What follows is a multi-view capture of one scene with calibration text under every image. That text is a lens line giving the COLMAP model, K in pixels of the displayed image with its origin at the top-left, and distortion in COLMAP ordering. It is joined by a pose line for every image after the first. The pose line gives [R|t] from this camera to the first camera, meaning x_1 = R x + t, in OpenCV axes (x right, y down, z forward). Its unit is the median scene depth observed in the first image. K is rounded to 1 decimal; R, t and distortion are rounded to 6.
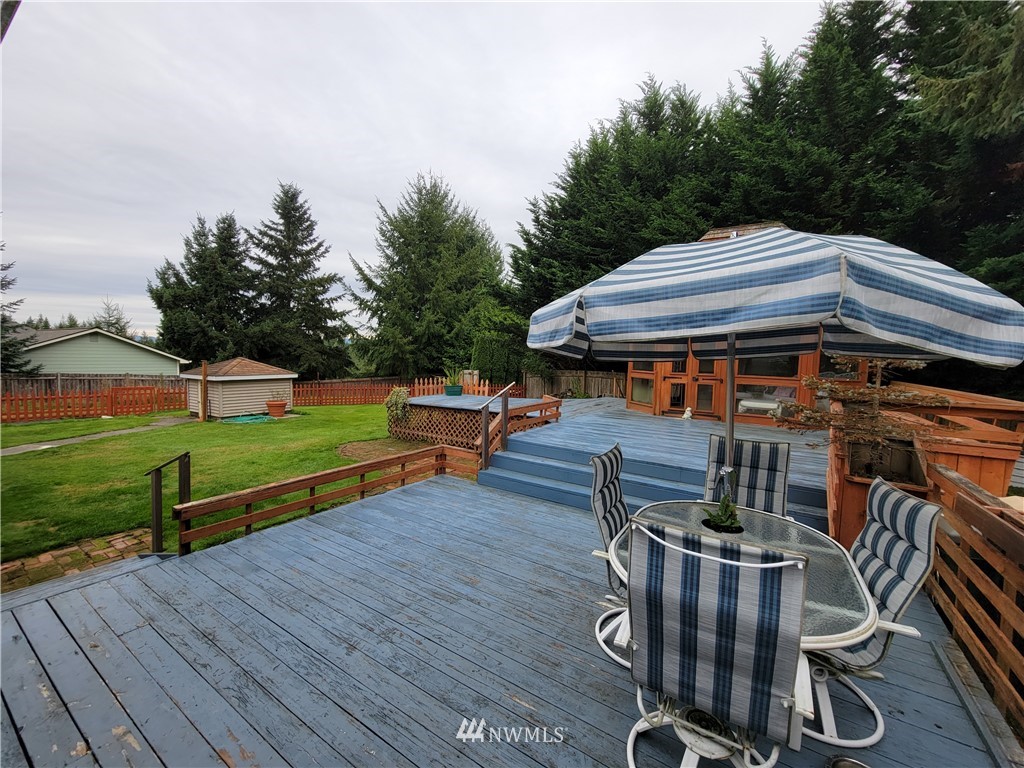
lens RADIAL K [[412.7, 0, 508.9], [0, 412.7, 385.8], [0, 0, 1]] dist [-0.000504, -0.002878]
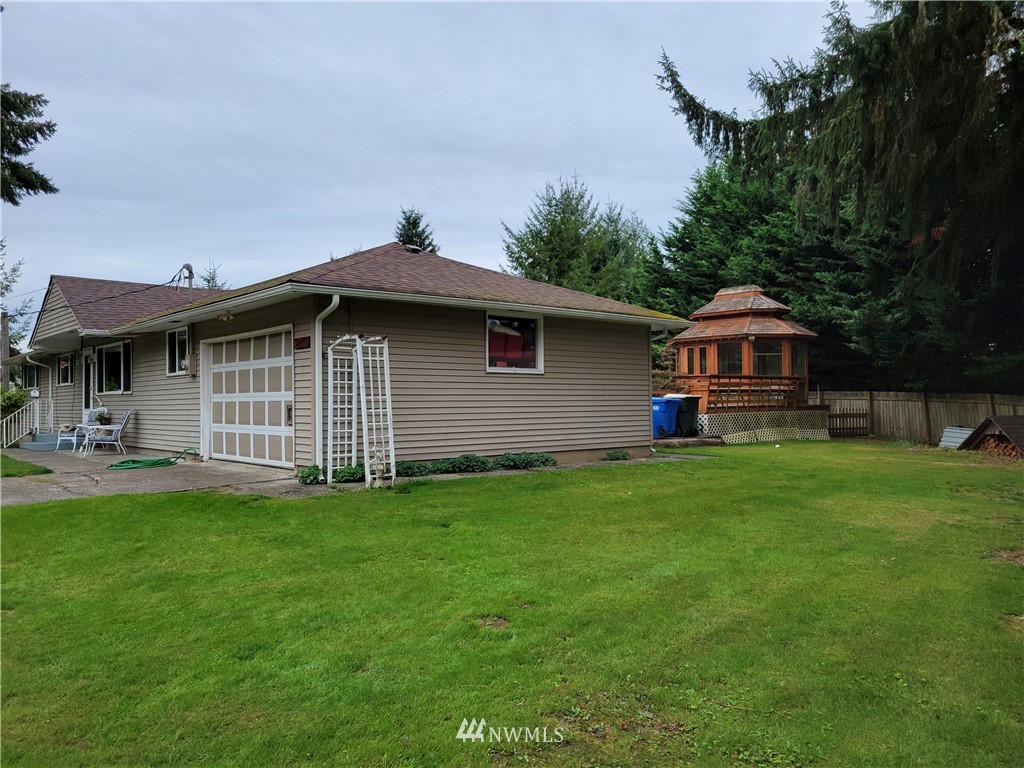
lens RADIAL K [[767.7, 0, 514.1], [0, 767.7, 380.9], [0, 0, 1]] dist [0.047618, -0.000829]
pose [[0.954784, -0.037440, -0.294932, 0.175360], [0.013394, 0.996448, -0.083136, 0.035285], [0.296997, 0.075426, 0.951895, -0.529563]]
